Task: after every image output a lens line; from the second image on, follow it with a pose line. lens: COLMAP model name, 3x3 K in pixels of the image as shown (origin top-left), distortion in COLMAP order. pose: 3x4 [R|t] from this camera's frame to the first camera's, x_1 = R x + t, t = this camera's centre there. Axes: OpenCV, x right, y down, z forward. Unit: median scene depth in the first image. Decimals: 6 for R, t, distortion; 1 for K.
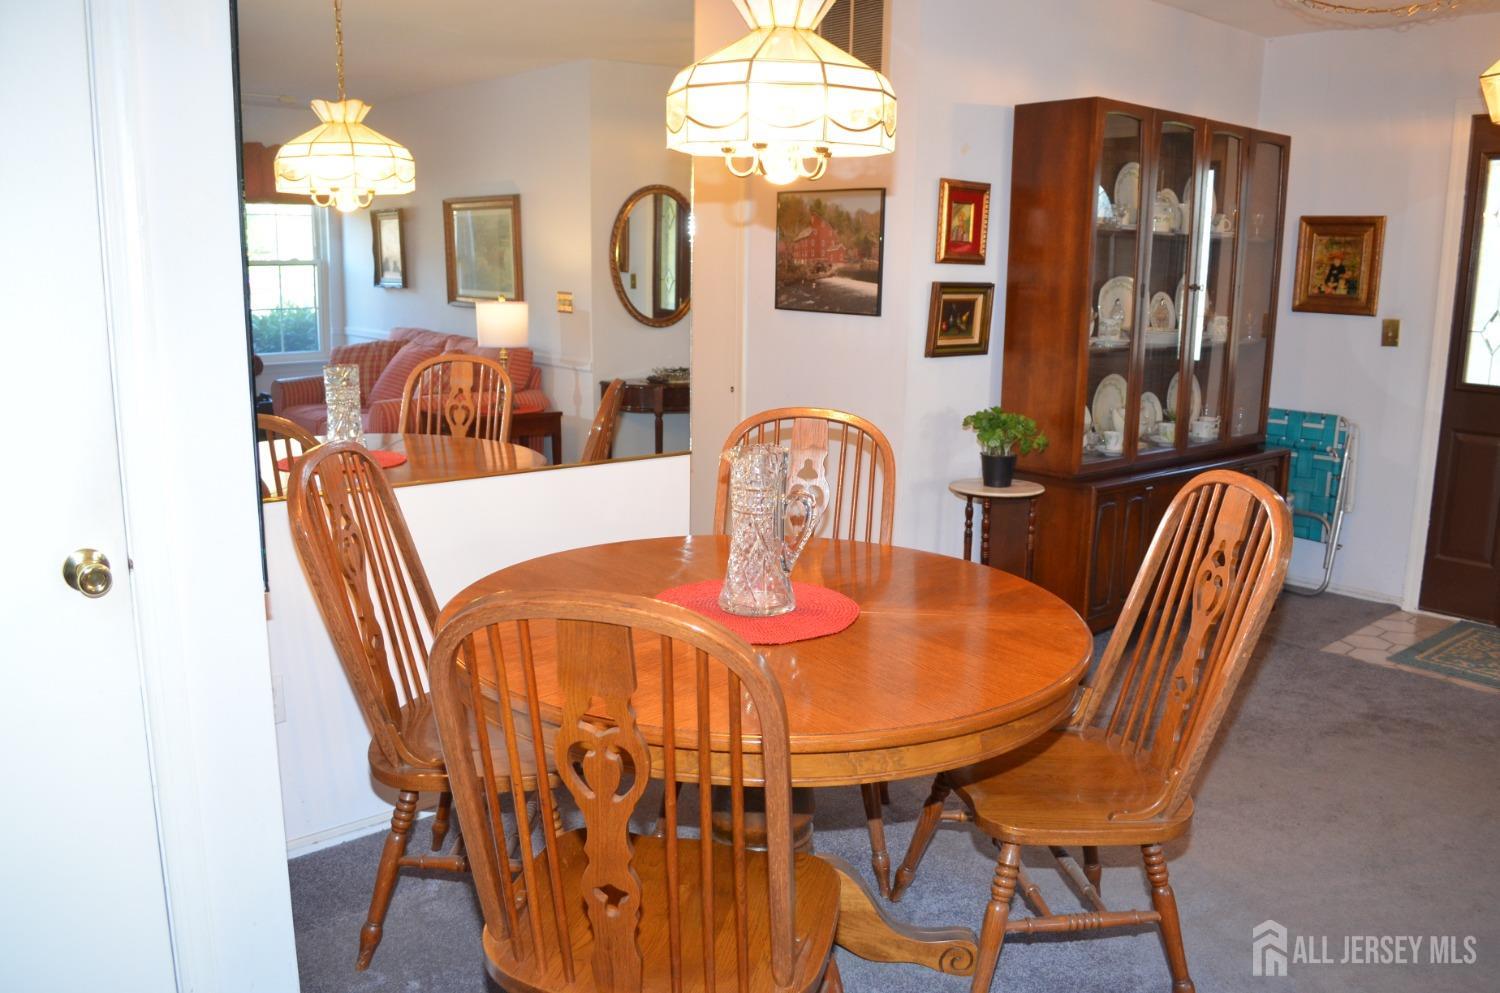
lens RADIAL K [[1160.4, 0, 750.0], [0, 1160.4, 496.5], [0, 0, 1]] dist [-0.083382, 0.012142]
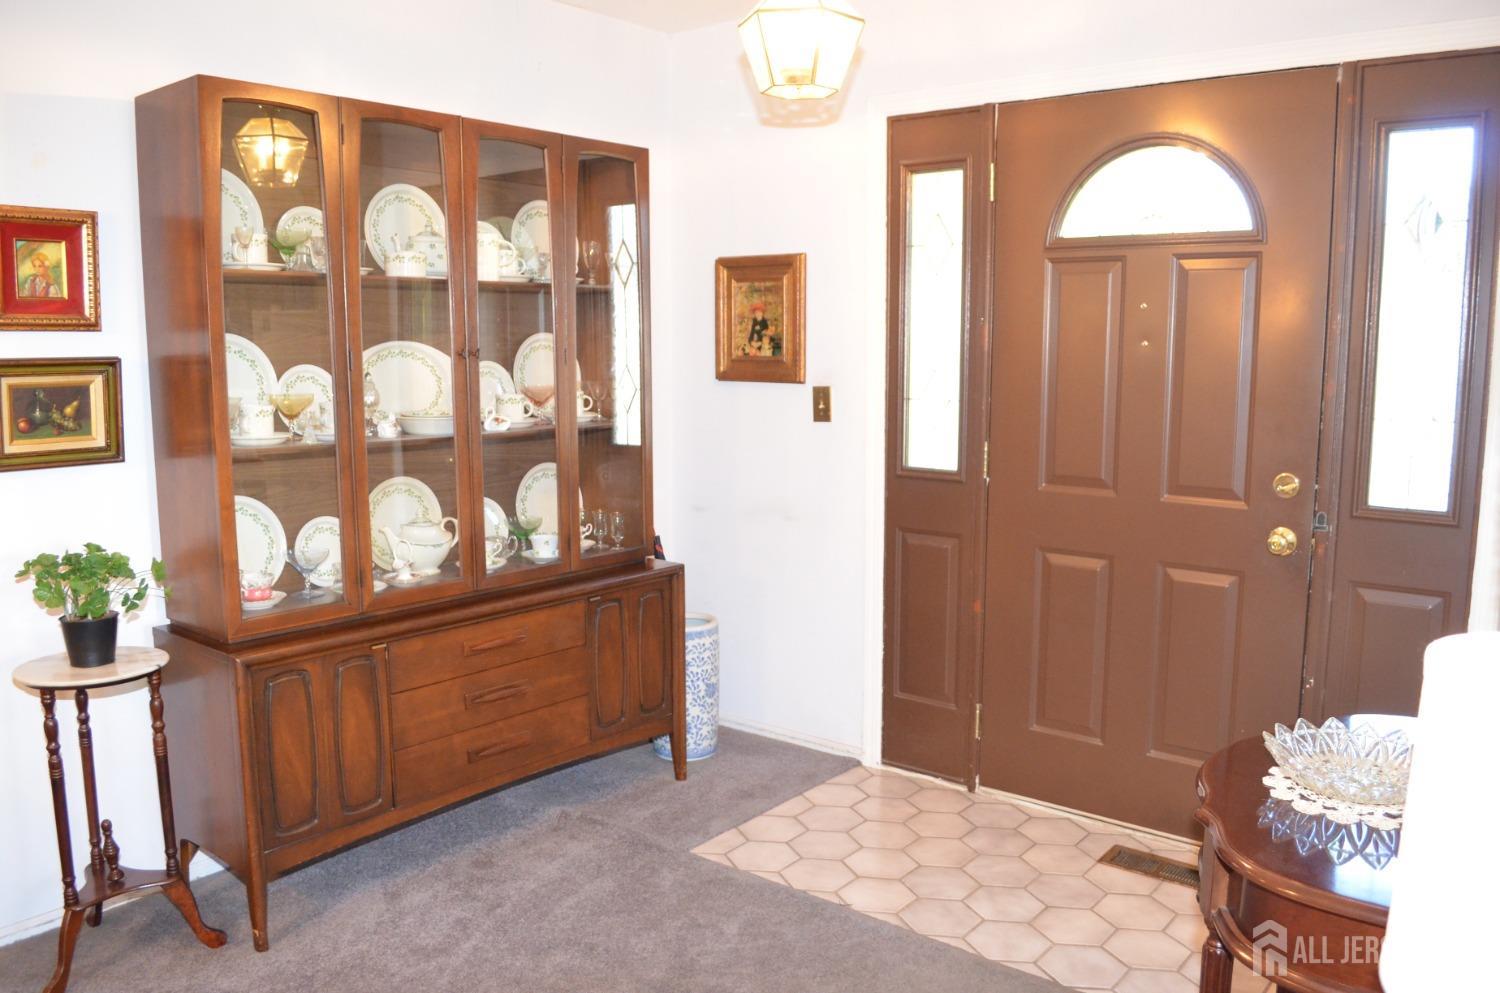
lens RADIAL K [[1160.4, 0, 750.0], [0, 1160.4, 496.5], [0, 0, 1]] dist [-0.083382, 0.012142]
pose [[0.984094, -0.039003, 0.173315, 0.378519], [0.050452, 0.996791, -0.062153, -0.035768], [-0.170335, 0.069908, 0.982903, 0.238489]]
